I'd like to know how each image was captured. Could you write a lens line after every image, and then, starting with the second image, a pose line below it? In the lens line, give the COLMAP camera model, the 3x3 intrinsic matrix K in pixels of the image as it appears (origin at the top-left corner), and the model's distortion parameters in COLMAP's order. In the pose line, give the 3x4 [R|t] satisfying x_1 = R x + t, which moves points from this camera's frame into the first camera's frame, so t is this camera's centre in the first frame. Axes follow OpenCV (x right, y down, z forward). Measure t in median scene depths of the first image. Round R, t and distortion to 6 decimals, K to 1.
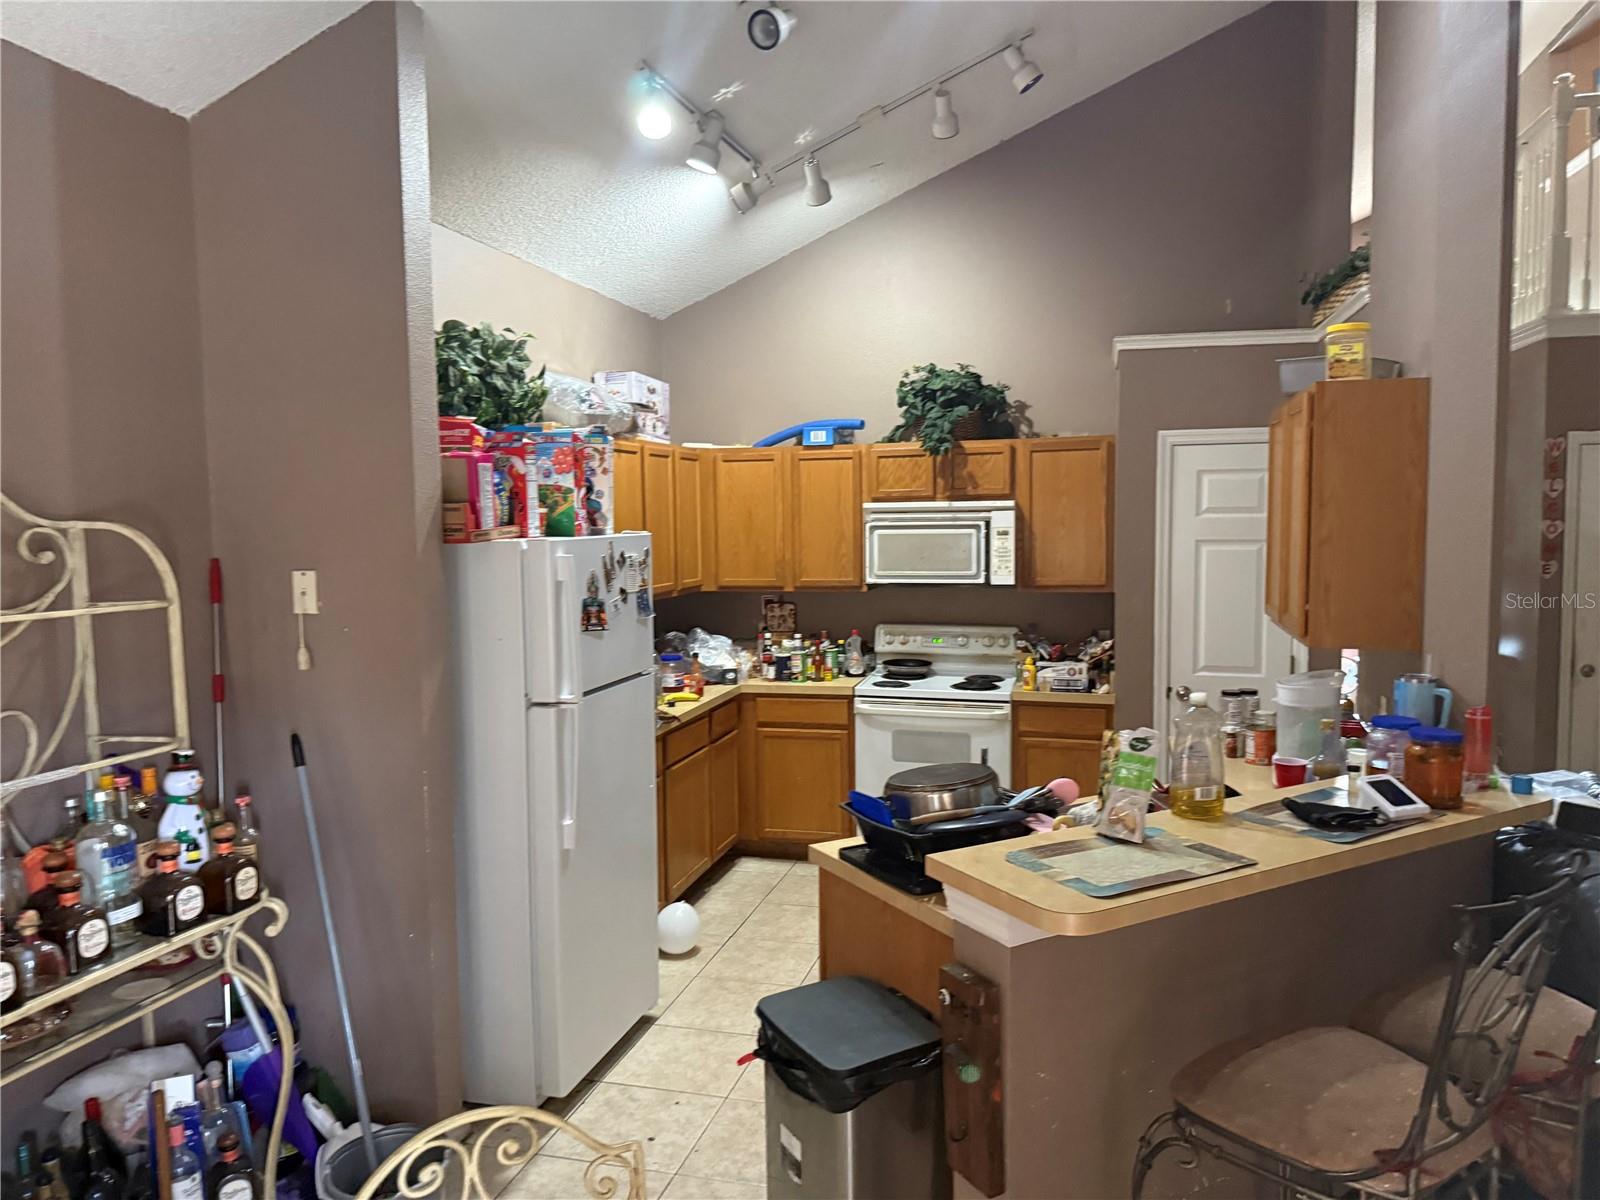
lens RADIAL K [[1134.1, 0, 818.1], [0, 1134.1, 597.3], [0, 0, 1]] dist [0.081096, -0.114378]
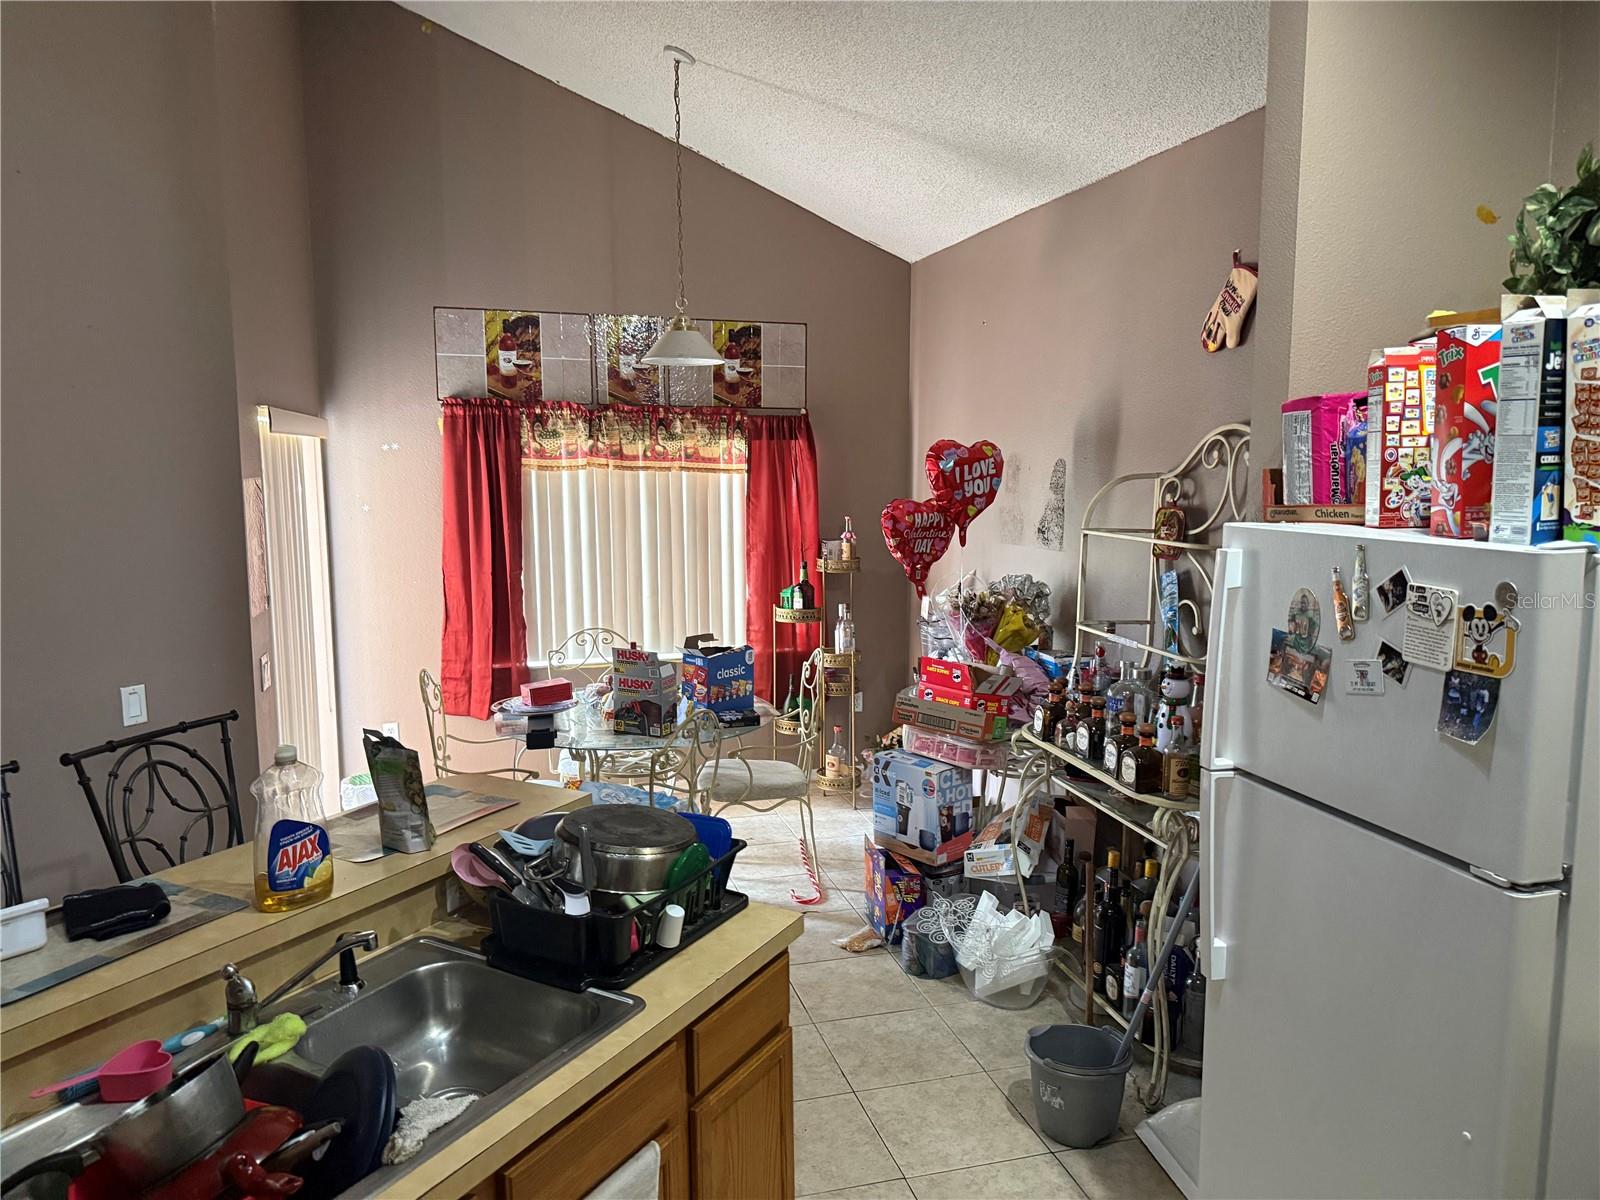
lens RADIAL K [[1134.1, 0, 816.4], [0, 1134.1, 596.3], [0, 0, 1]] dist [0.081096, -0.114378]
pose [[-0.866492, 0.076612, -0.493277, 0.296760], [-0.024684, 0.980369, 0.195622, -0.125578], [0.498580, 0.181681, -0.847591, 1.346456]]
